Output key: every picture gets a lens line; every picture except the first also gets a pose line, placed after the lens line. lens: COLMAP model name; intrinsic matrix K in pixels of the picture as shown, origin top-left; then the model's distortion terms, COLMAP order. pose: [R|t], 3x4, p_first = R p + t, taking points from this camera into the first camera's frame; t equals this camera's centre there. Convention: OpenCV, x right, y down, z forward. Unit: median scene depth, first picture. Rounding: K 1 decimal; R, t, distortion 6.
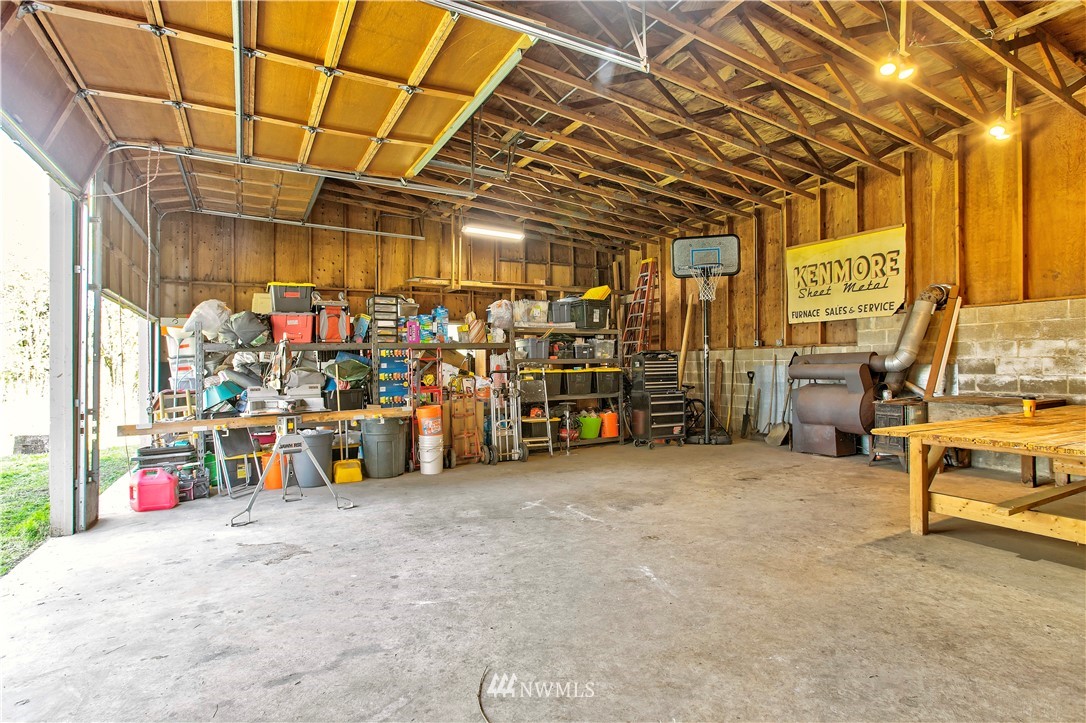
lens RADIAL K [[524.9, 0, 543.9], [0, 524.9, 366.5], [0, 0, 1]] dist [-0.024007, 0.006068]
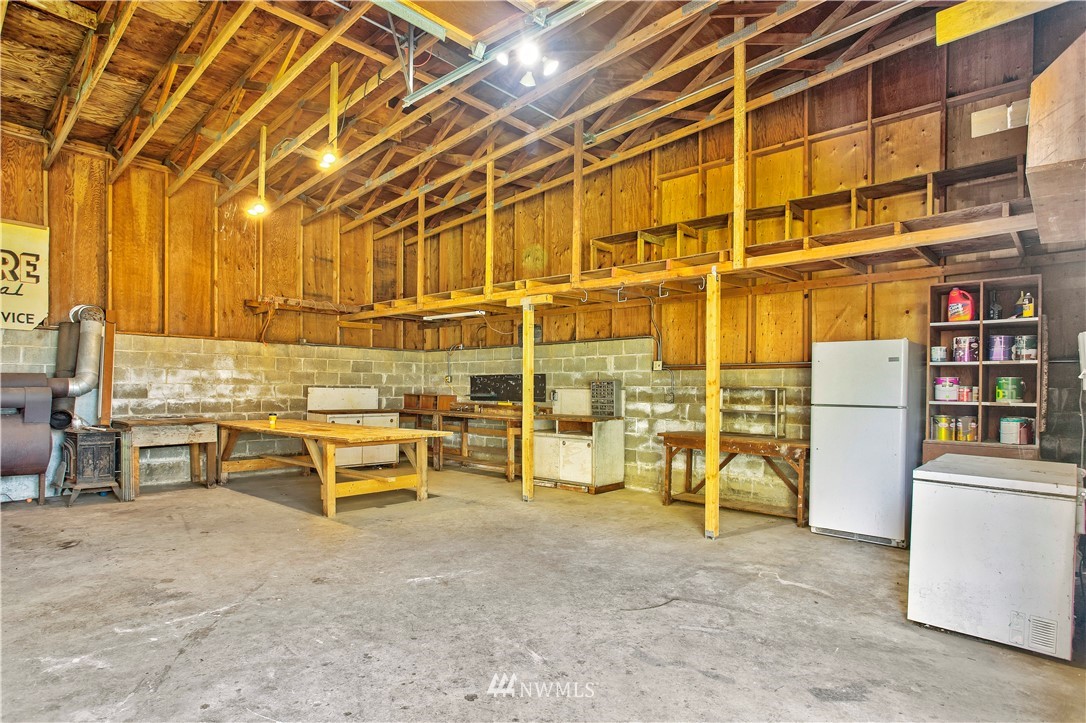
lens RADIAL K [[553.0, 0, 538.6], [0, 553.0, 393.2], [0, 0, 1]] dist [-0.016635, 0.000715]
pose [[-0.272254, 0.001608, 0.962224, -0.683919], [-0.002770, 0.999993, -0.002455, 0.006772], [-0.962221, -0.003334, -0.272248, 0.760941]]
